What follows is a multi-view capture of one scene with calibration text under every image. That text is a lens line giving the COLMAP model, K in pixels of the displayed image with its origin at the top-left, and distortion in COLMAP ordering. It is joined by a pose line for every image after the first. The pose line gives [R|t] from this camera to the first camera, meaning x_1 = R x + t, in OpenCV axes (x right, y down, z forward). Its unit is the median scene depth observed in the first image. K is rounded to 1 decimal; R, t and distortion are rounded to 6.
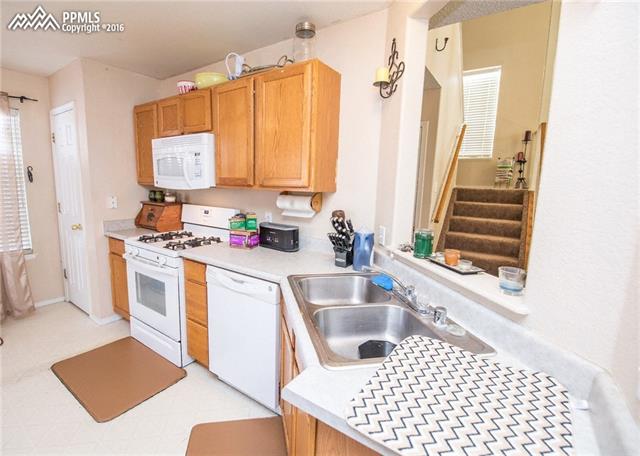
lens RADIAL K [[293.6, 0, 319.2], [0, 293.6, 227.5], [0, 0, 1]] dist [-0.024421, -0.003009]
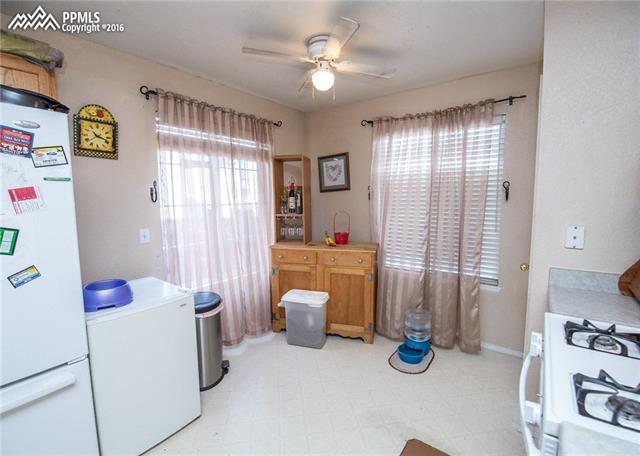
lens RADIAL K [[293.6, 0, 326.4], [0, 293.6, 230.2], [0, 0, 1]] dist [-0.024421, -0.003009]
pose [[-0.044142, 0.087129, -0.995219, -0.151916], [-0.133737, 0.986708, 0.092316, -0.086765], [0.990033, 0.137173, -0.031903, 0.547623]]
